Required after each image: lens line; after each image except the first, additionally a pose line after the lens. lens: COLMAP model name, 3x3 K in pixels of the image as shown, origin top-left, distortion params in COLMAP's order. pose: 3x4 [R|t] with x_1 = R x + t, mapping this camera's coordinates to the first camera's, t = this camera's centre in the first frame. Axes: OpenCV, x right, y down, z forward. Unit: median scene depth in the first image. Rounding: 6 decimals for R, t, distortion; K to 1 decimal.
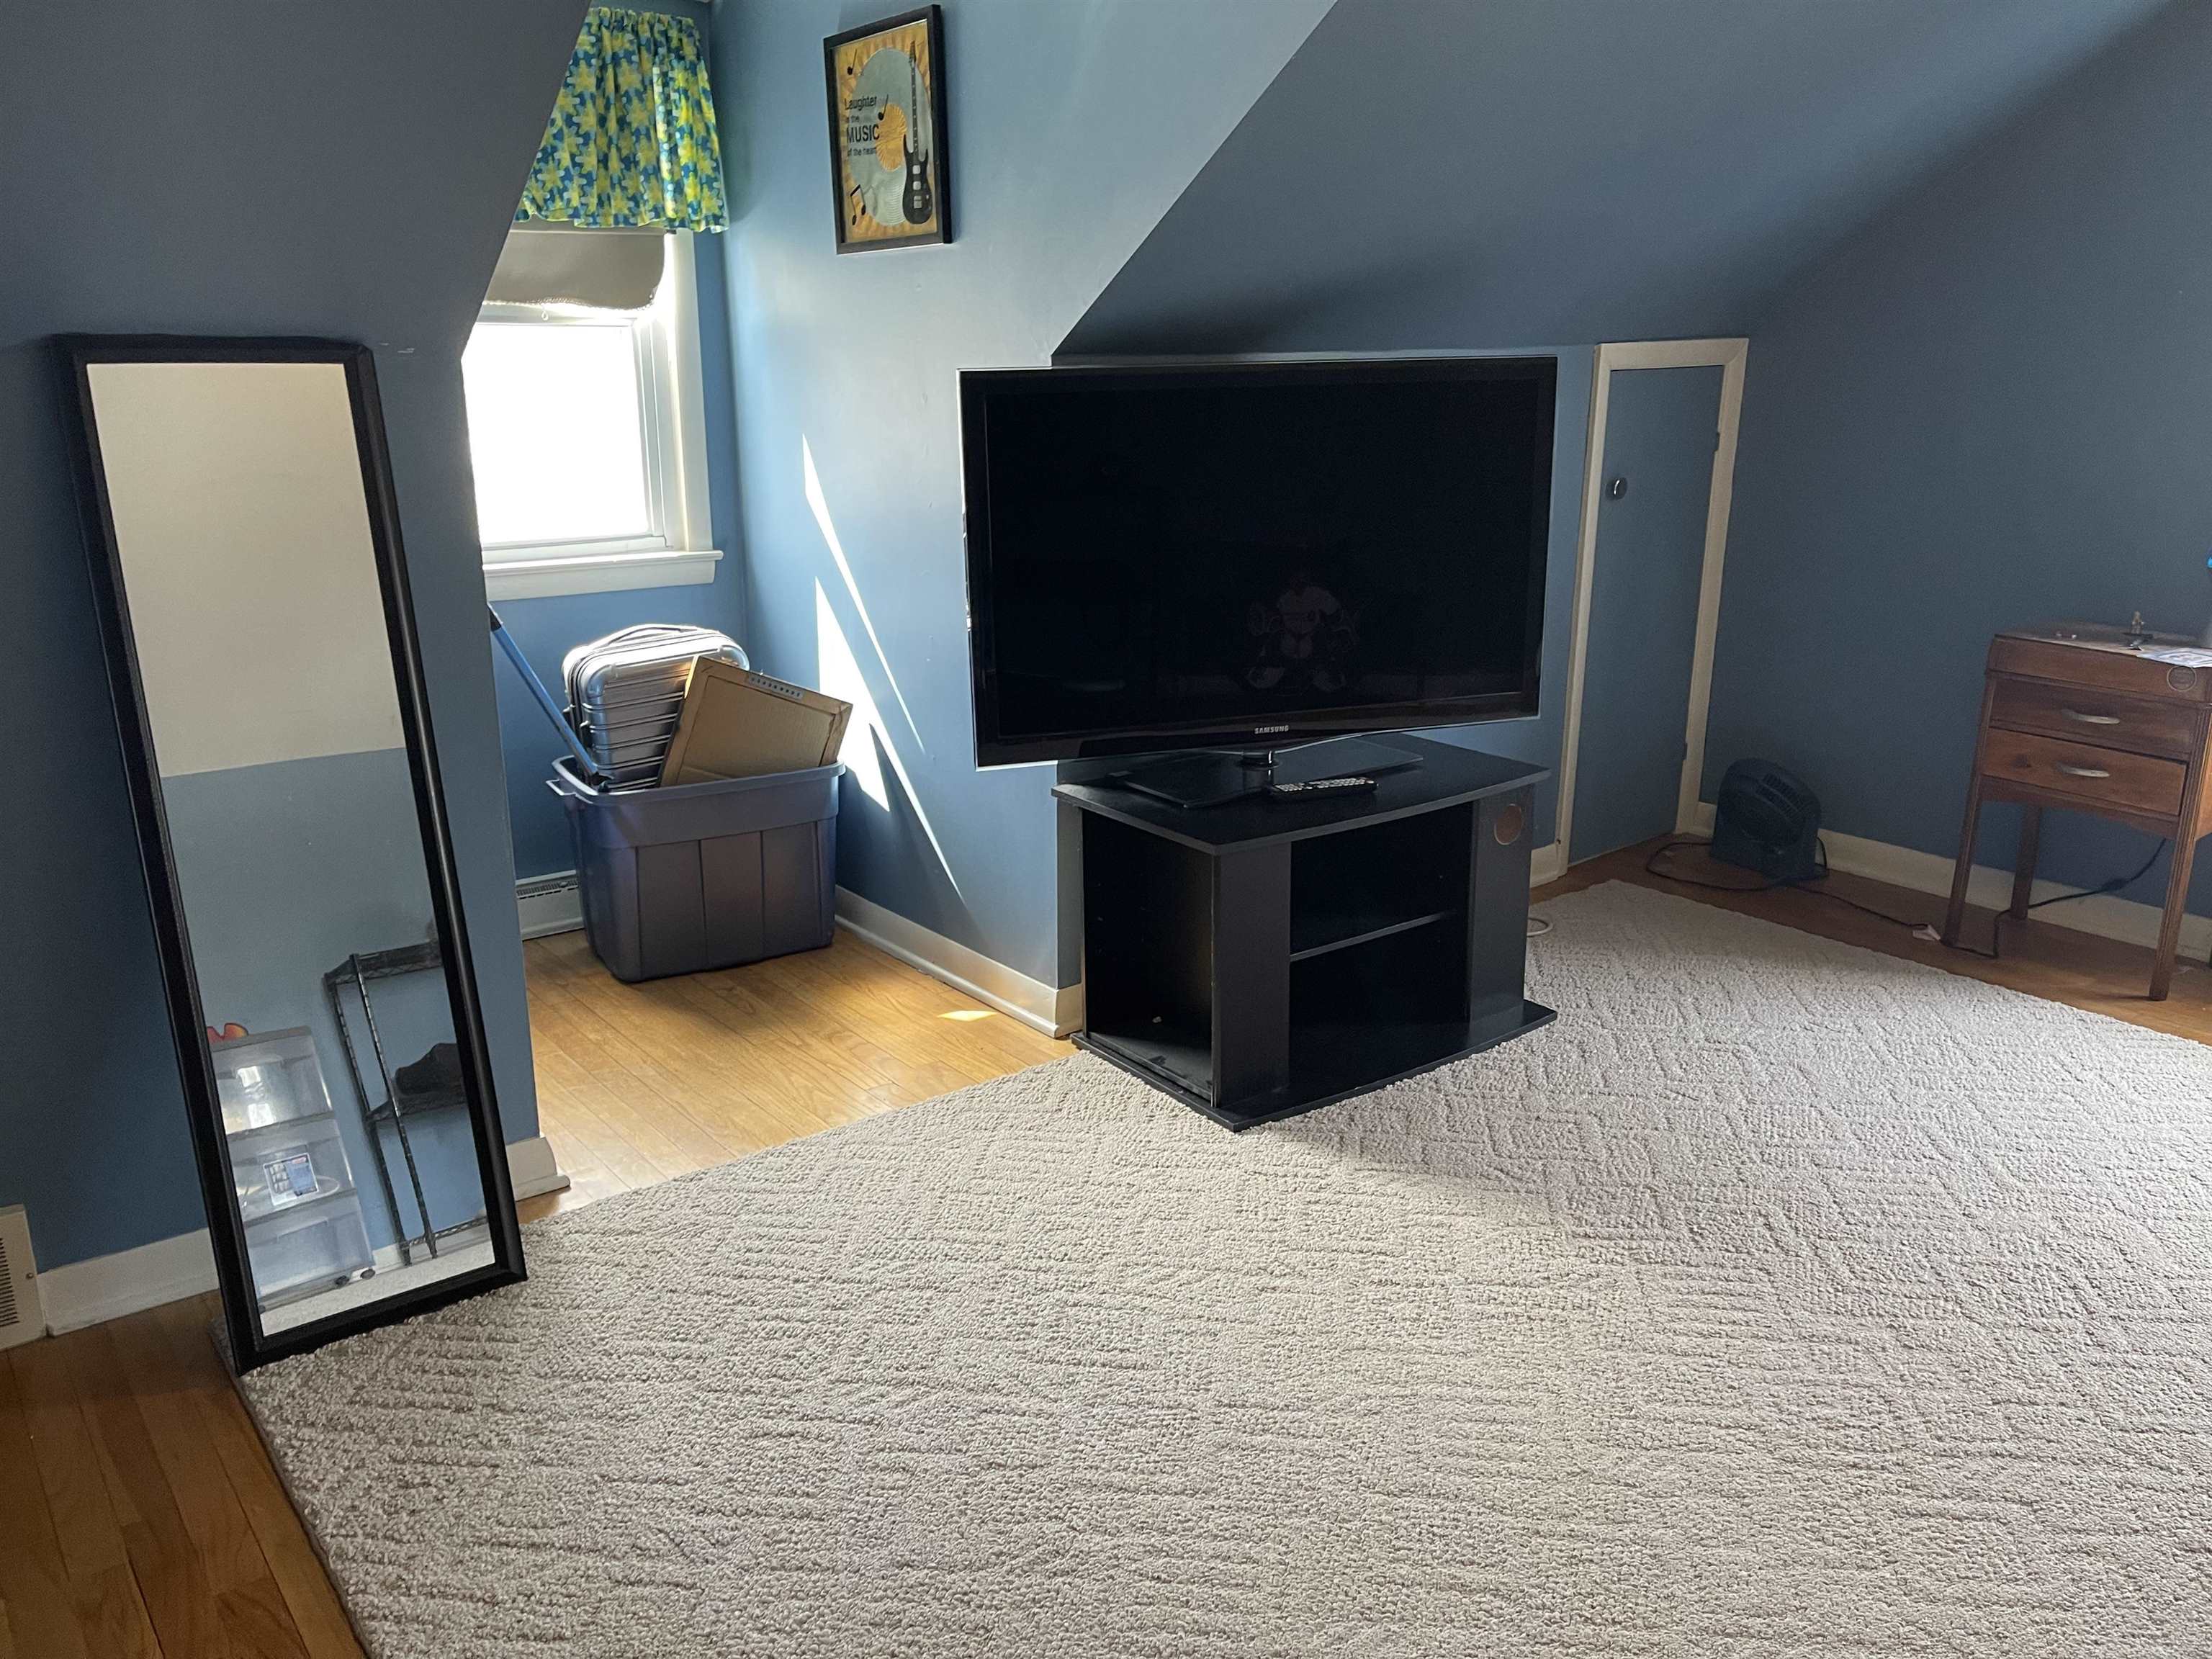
lens RADIAL K [[1667.5, 0, 1167.6], [0, 1667.5, 812.2], [0, 0, 1]] dist [0.072189, -0.097495]
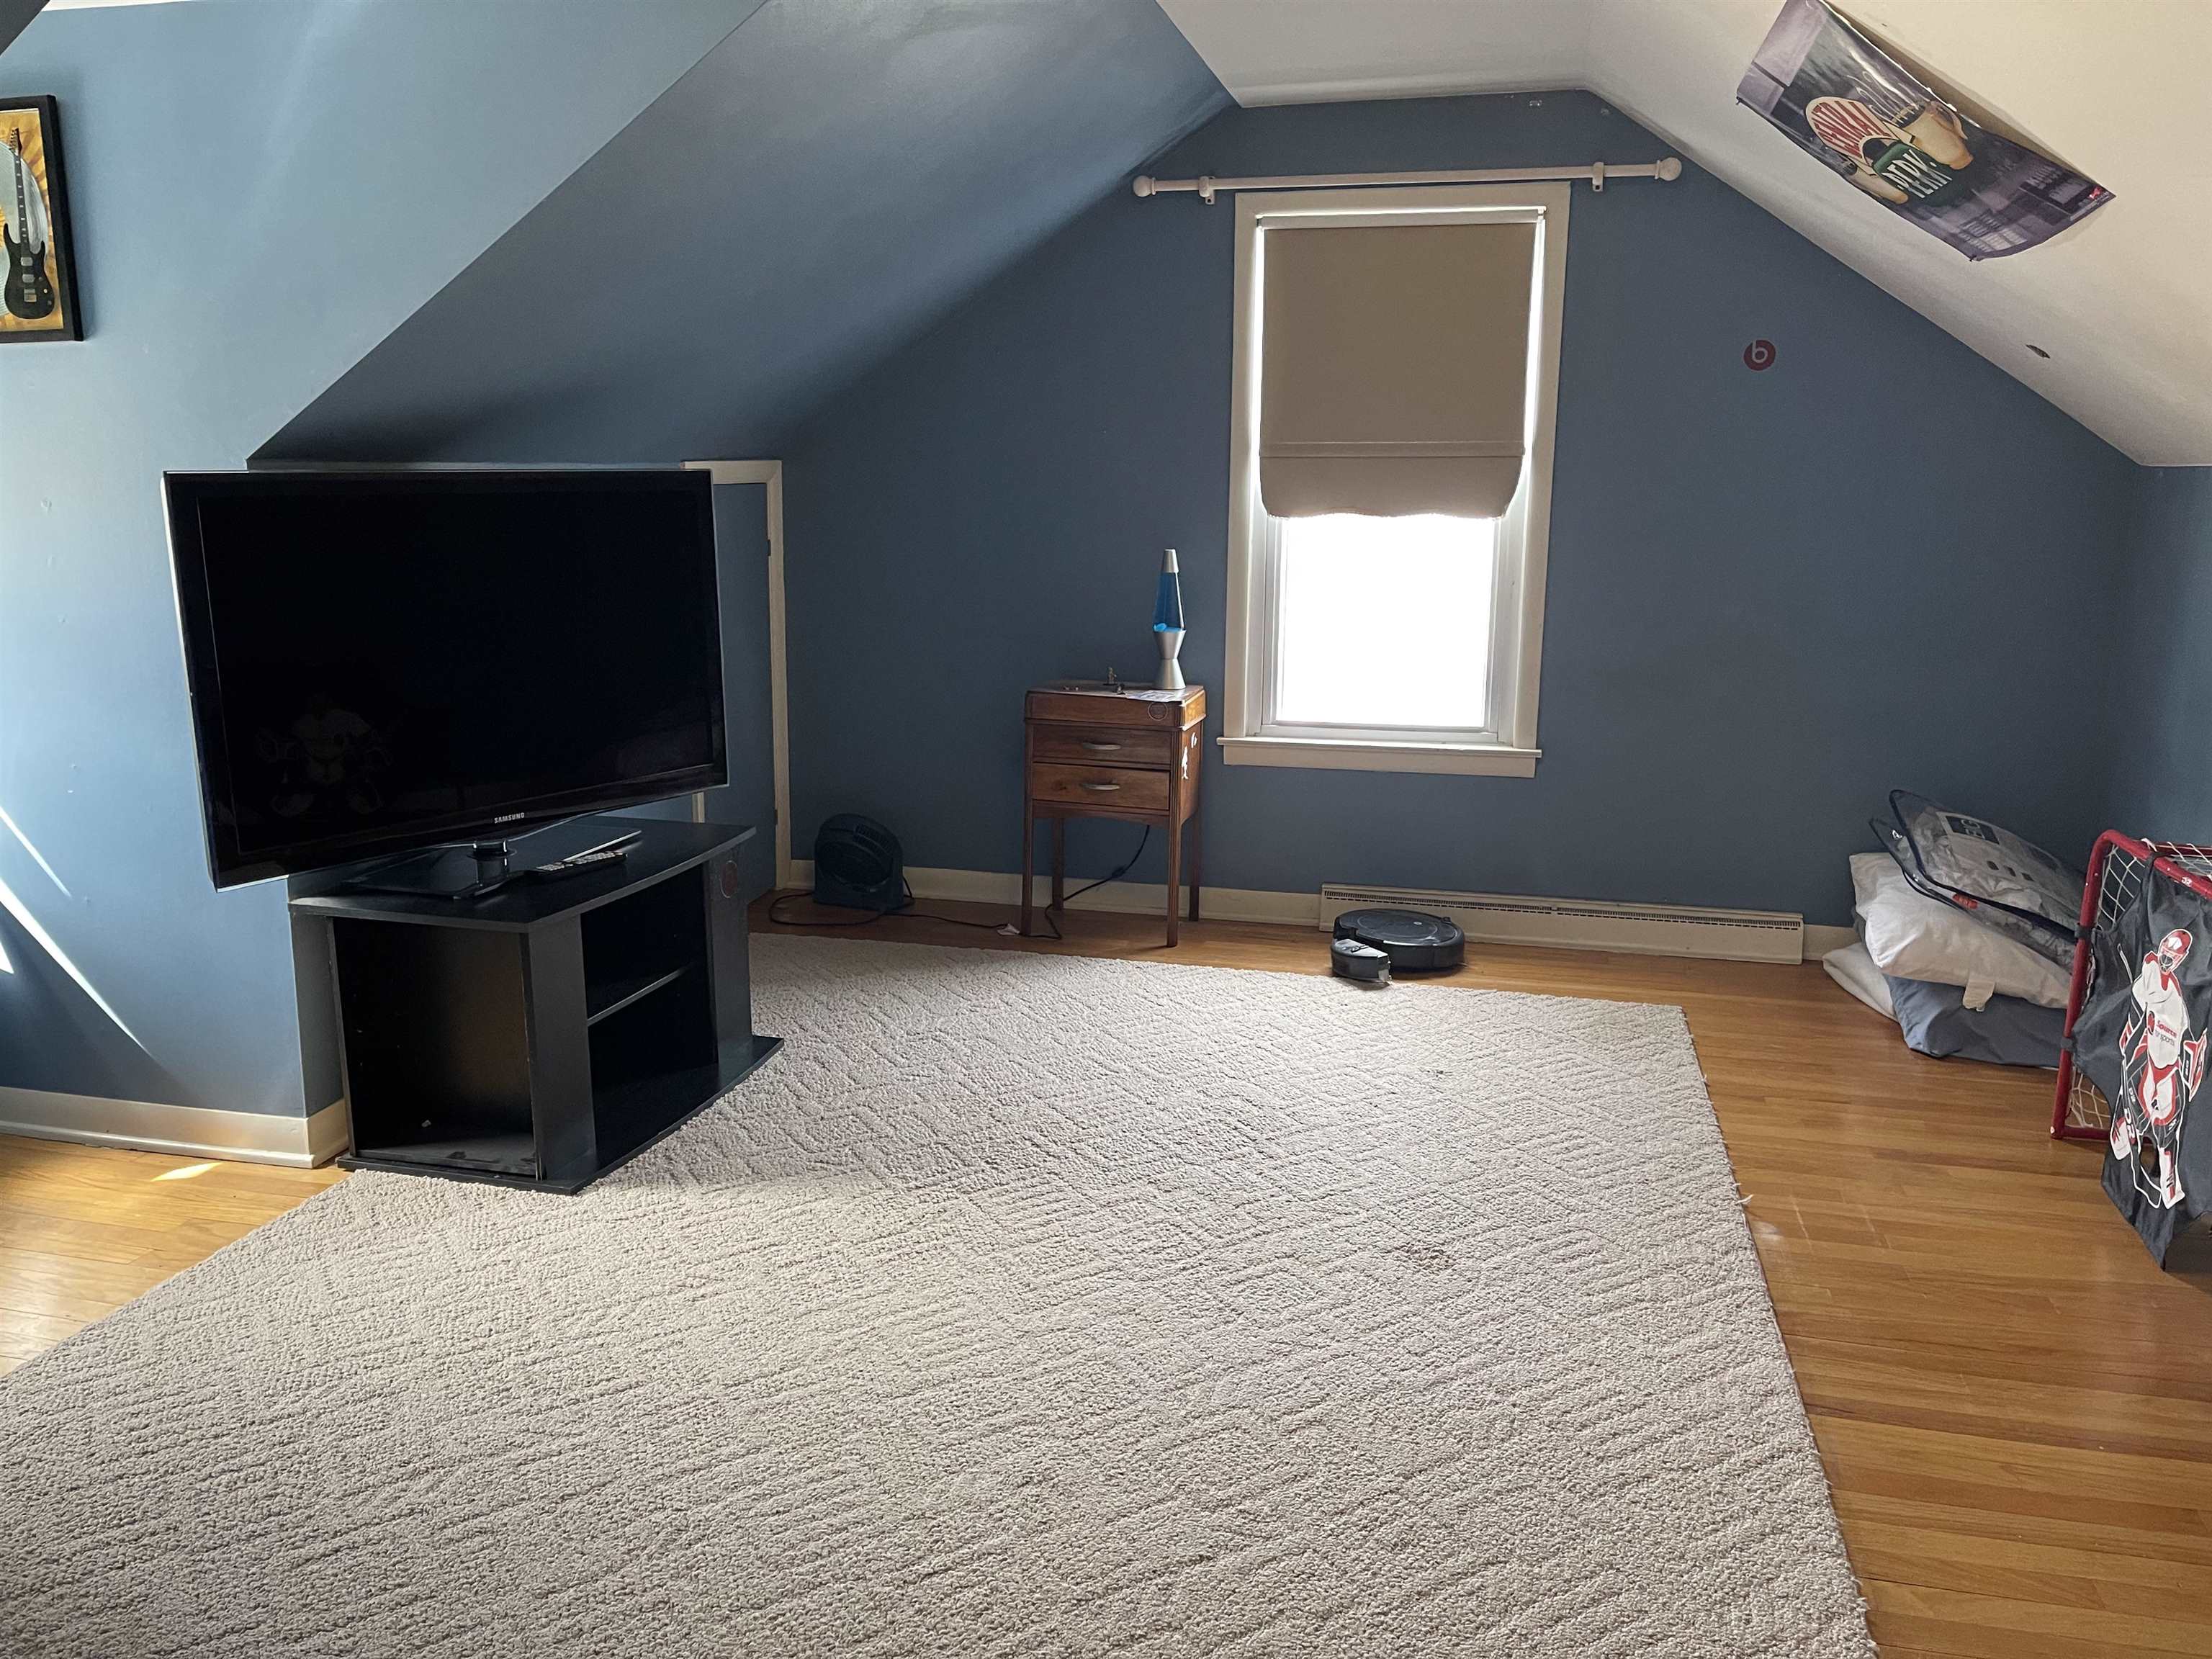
lens RADIAL K [[1667.5, 0, 1097.8], [0, 1667.5, 835.3], [0, 0, 1]] dist [0.072189, -0.097495]
pose [[0.791234, -0.118924, 0.599839, -0.283566], [0.154996, 0.987878, -0.008595, 0.027337], [-0.591545, 0.099773, 0.800075, -0.053383]]
